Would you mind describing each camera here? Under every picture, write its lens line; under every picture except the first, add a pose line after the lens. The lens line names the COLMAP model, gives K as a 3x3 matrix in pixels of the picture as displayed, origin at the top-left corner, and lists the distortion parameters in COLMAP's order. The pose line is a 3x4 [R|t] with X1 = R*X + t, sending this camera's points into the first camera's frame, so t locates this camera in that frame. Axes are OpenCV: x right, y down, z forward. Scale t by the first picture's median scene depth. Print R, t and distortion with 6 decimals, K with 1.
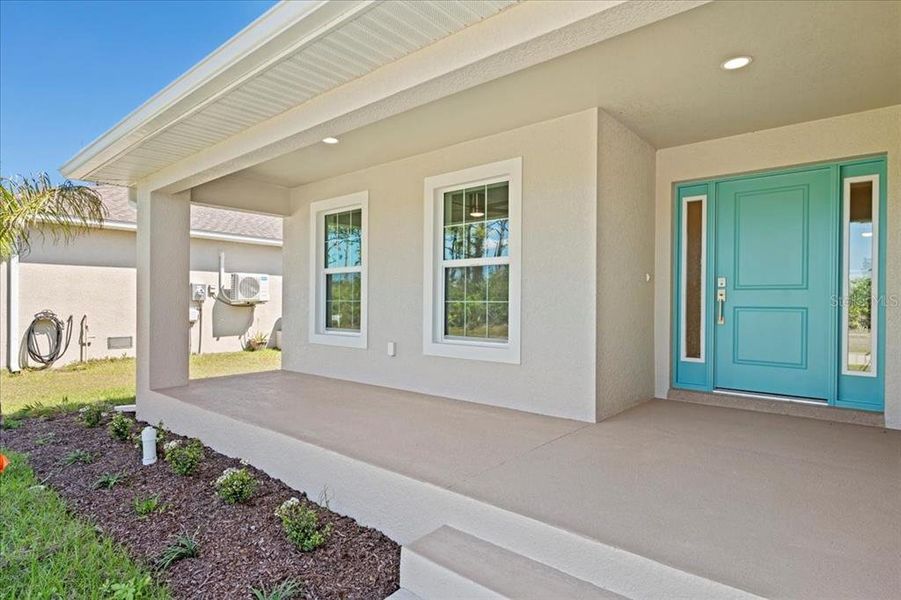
lens RADIAL K [[495.6, 0, 450.5], [0, 495.6, 300.0], [0, 0, 1]] dist [-0.001637, -0.000189]
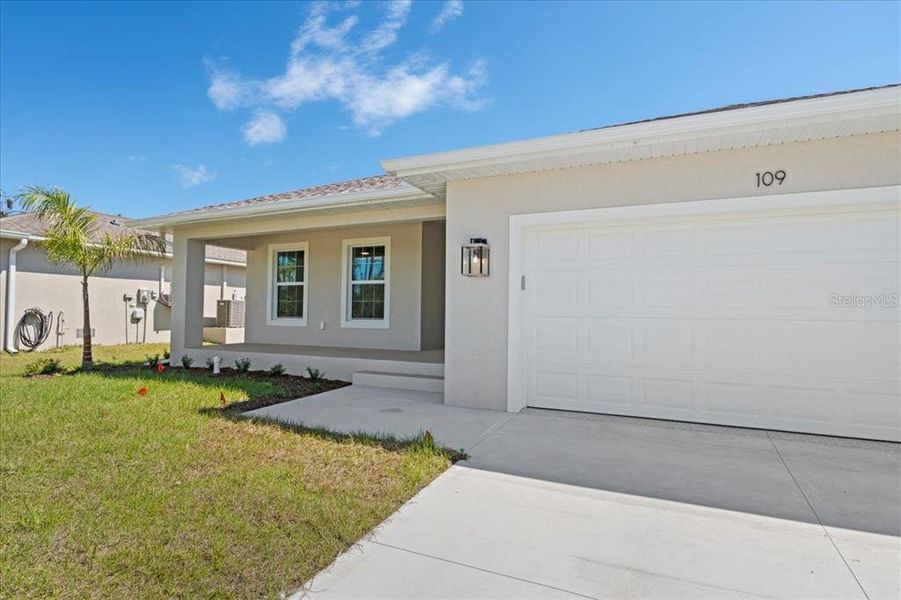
lens RADIAL K [[476.9, 0, 450.5], [0, 476.9, 300.0], [0, 0, 1]] dist [-0.000584, 0.000037]
pose [[0.964833, 0.014874, 0.262443, -0.124376], [-0.008402, 0.999633, -0.025765, 0.042061], [-0.262730, 0.022654, 0.964603, -0.899091]]
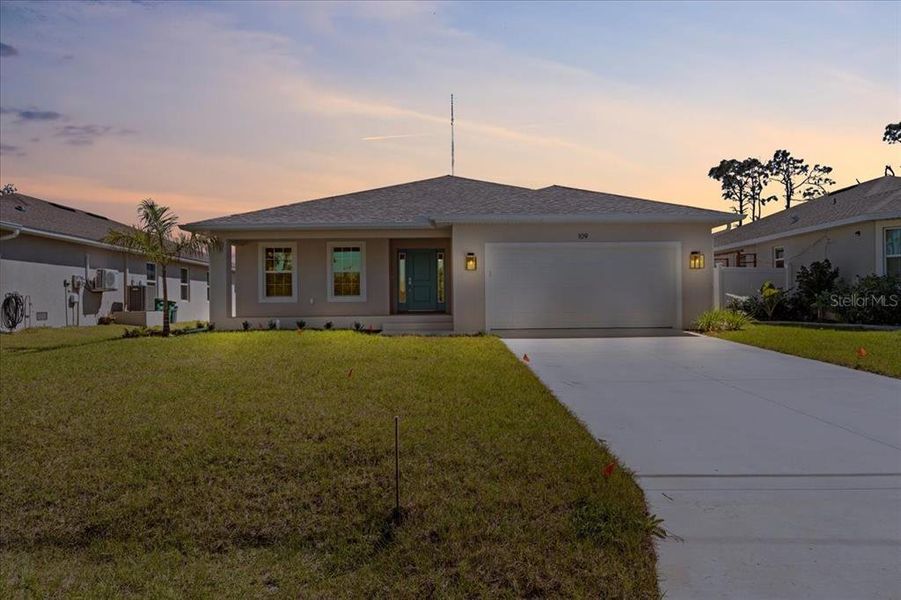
lens RADIAL K [[476.9, 0, 450.5], [0, 476.9, 300.0], [0, 0, 1]] dist [-0.000584, 0.000037]
pose [[0.748480, -0.009494, 0.663090, -1.289433], [0.011371, 0.999934, 0.001481, 0.095674], [-0.663060, 0.006432, 0.748538, -1.498233]]
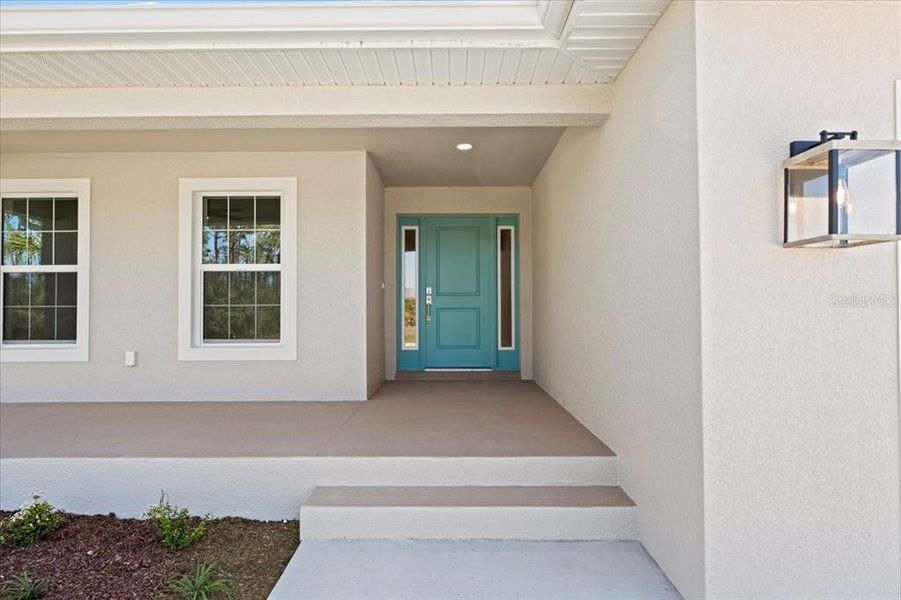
lens RADIAL K [[476.9, 0, 450.5], [0, 476.9, 300.0], [0, 0, 1]] dist [-0.000584, 0.000037]
pose [[0.761895, 0.003830, 0.647689, -0.233382], [0.007730, 0.999858, -0.015005, 0.009587], [-0.647655, 0.016439, 0.761757, -0.045271]]
